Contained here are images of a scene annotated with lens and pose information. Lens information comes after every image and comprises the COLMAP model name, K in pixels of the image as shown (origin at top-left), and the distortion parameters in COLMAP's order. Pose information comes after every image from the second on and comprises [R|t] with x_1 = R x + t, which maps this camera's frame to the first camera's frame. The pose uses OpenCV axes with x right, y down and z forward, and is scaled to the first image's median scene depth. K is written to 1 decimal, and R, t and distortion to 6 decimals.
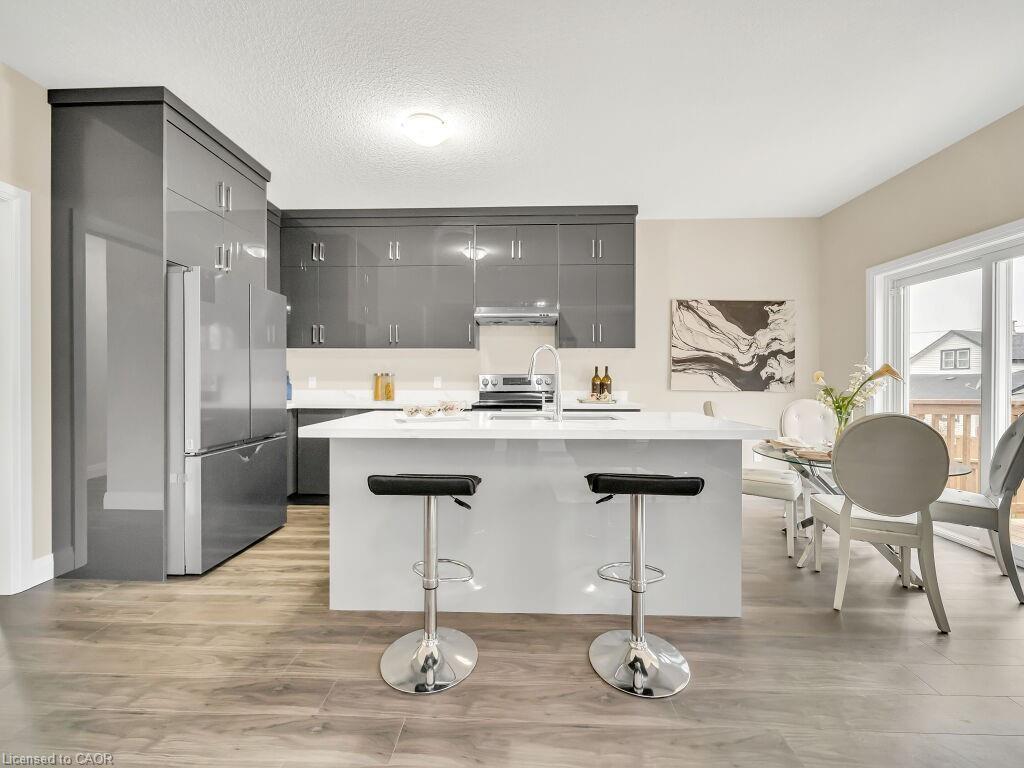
lens RADIAL K [[414.0, 0, 512.8], [0, 414.0, 376.7], [0, 0, 1]] dist [-0.000004, 0.000000]
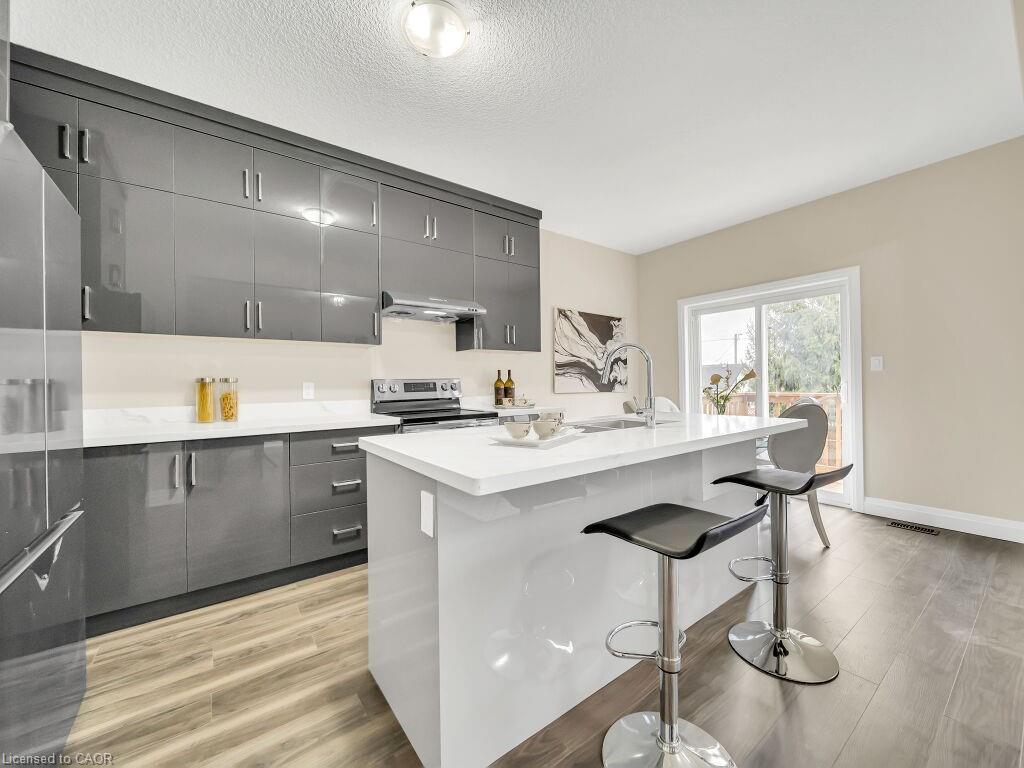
lens RADIAL K [[414.0, 0, 512.8], [0, 414.0, 376.7], [0, 0, 1]] dist [-0.000004, 0.000000]
pose [[0.773437, -0.001553, 0.633872, -0.372533], [0.007646, 0.999947, -0.006880, -0.002448], [-0.633827, 0.010168, 0.773408, 0.253431]]
